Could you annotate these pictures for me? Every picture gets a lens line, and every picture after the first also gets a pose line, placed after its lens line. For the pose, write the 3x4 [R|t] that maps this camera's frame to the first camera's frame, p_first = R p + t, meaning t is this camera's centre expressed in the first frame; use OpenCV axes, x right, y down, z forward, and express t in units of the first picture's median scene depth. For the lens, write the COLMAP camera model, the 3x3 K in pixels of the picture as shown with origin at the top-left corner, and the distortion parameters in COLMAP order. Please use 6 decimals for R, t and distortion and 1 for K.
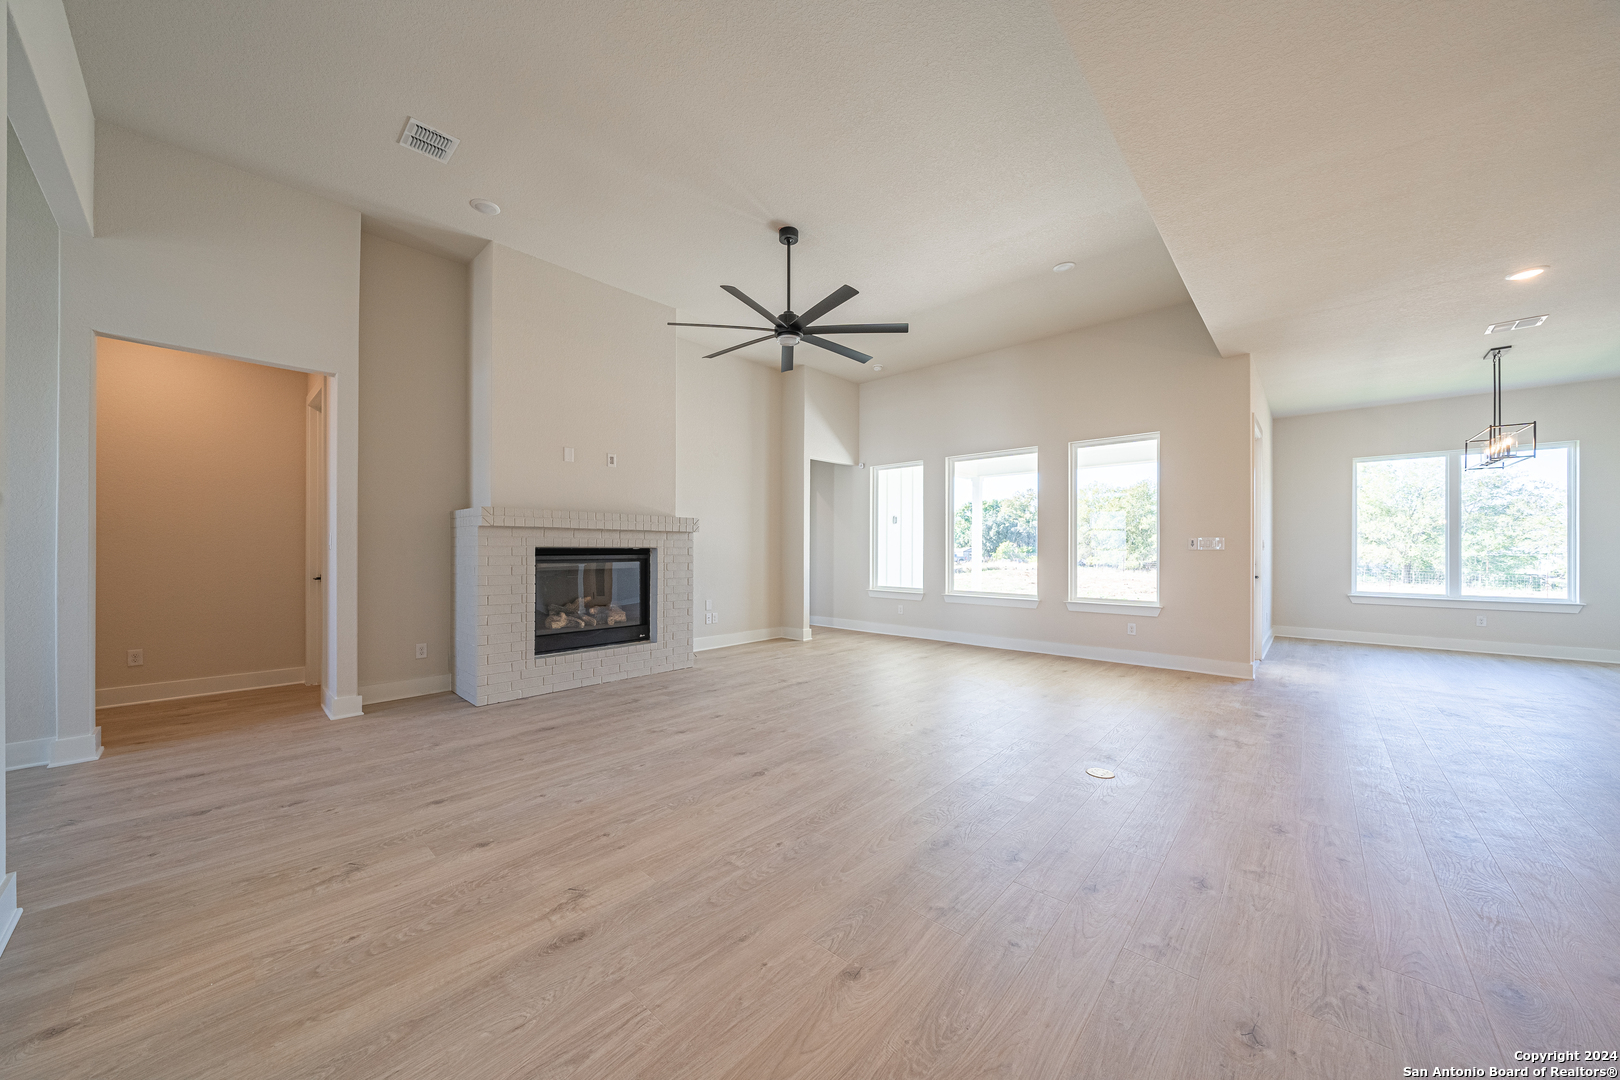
lens RADIAL K [[560.5, 0, 799.1], [0, 560.5, 548.8], [0, 0, 1]] dist [-0.005113, 0.000221]
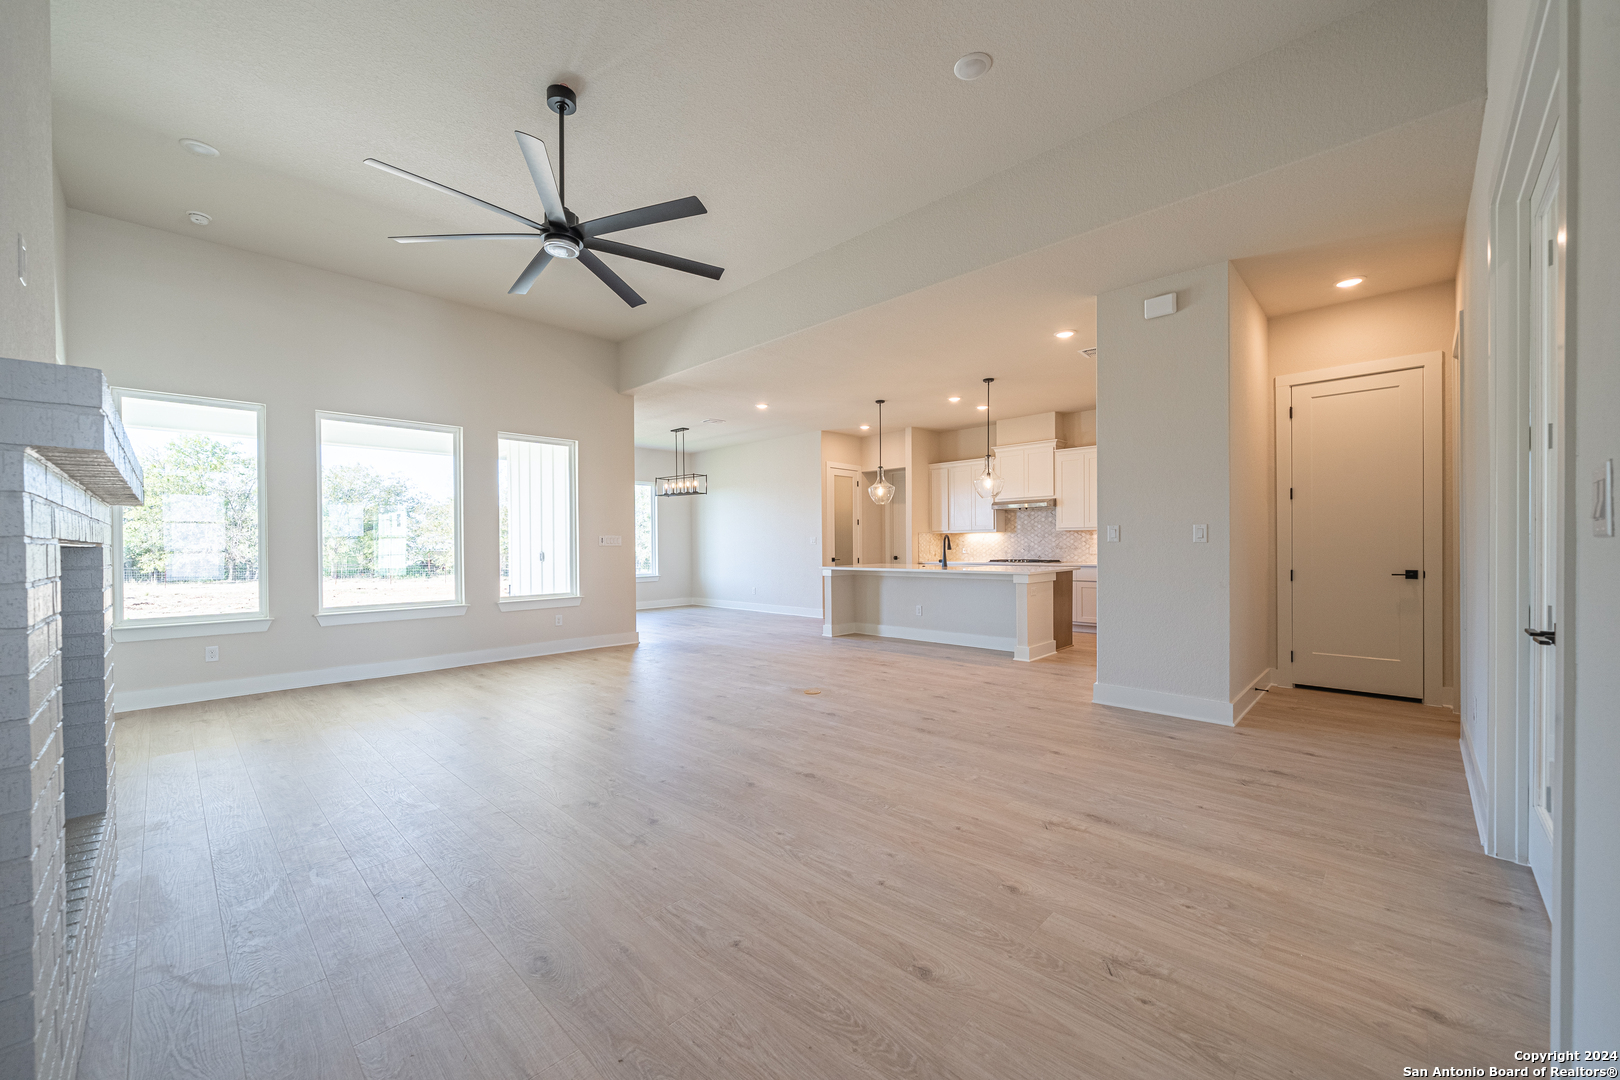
lens RADIAL K [[615.5, 0, 812.9], [0, 615.5, 551.3], [0, 0, 1]] dist [-0.001582, -0.000338]
pose [[0.022704, -0.013315, 0.999654, -0.641938], [0.006036, 0.999895, 0.013181, -0.001520], [-0.999724, 0.005734, 0.022782, 0.545058]]
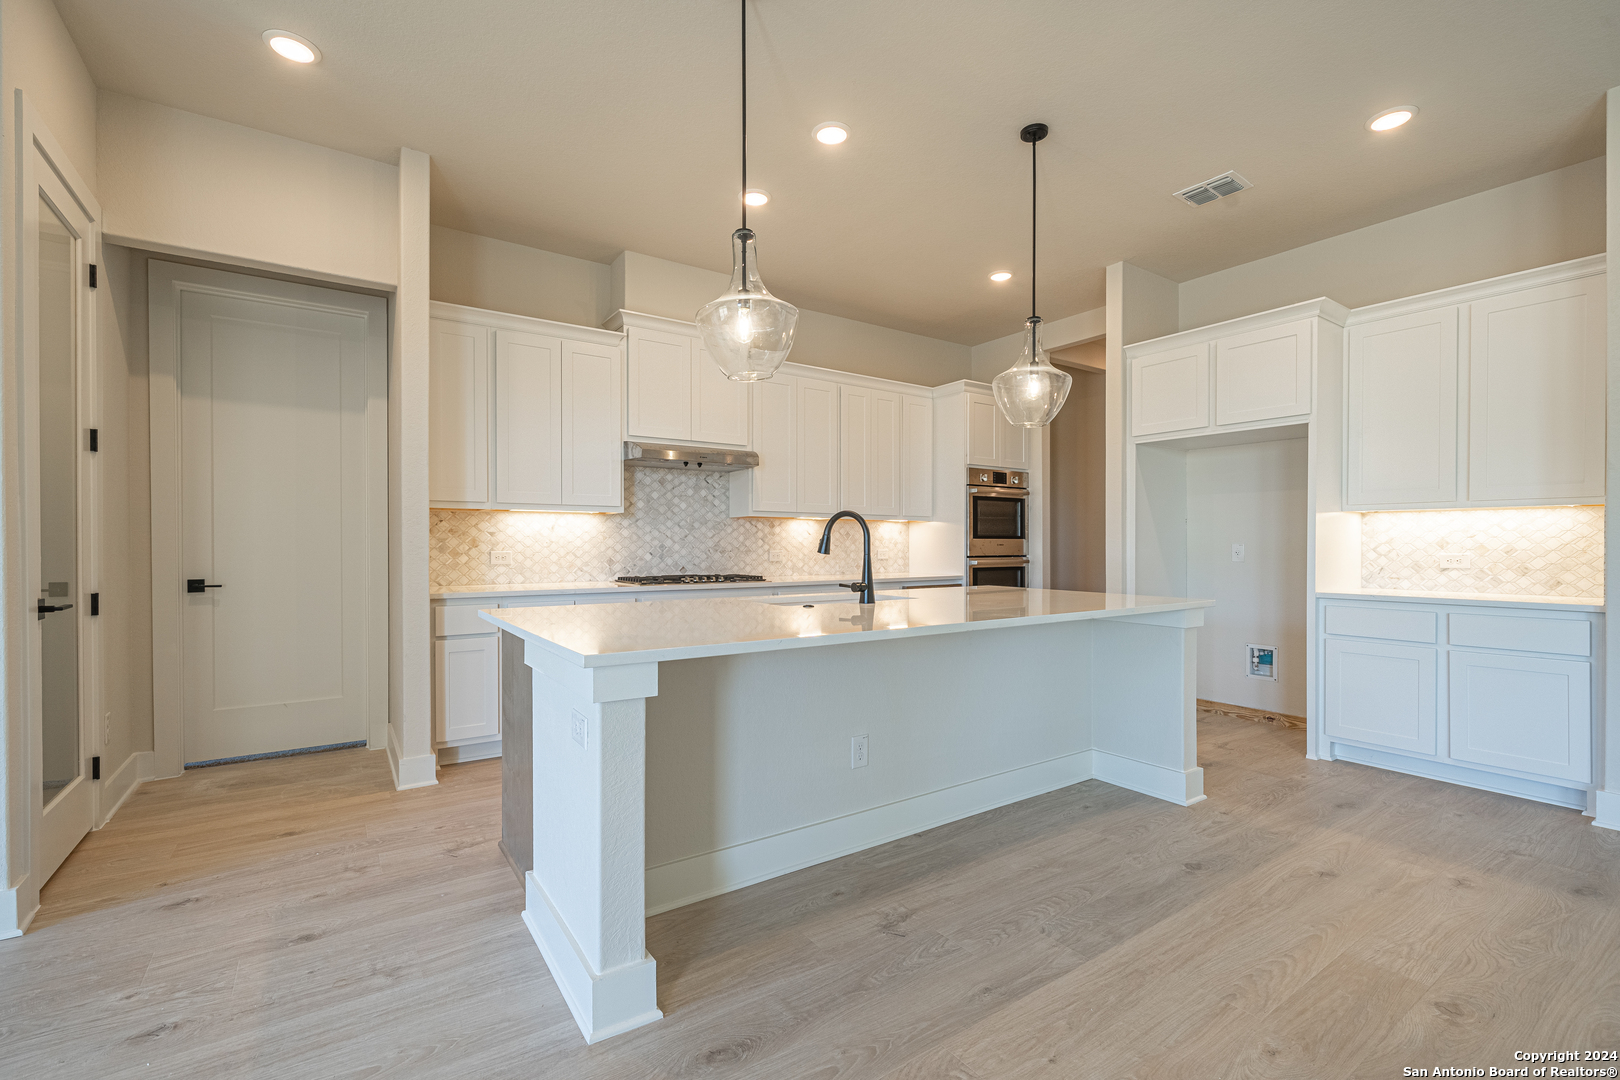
lens RADIAL K [[697.9, 0, 809.8], [0, 697.9, 548.1], [0, 0, 1]] dist [-0.001416, 0.000651]
pose [[-0.972867, -0.003026, 0.231347, 0.750053], [-0.003018, 0.999995, 0.000386, 0.012019], [-0.231347, -0.000322, -0.972871, 0.835837]]
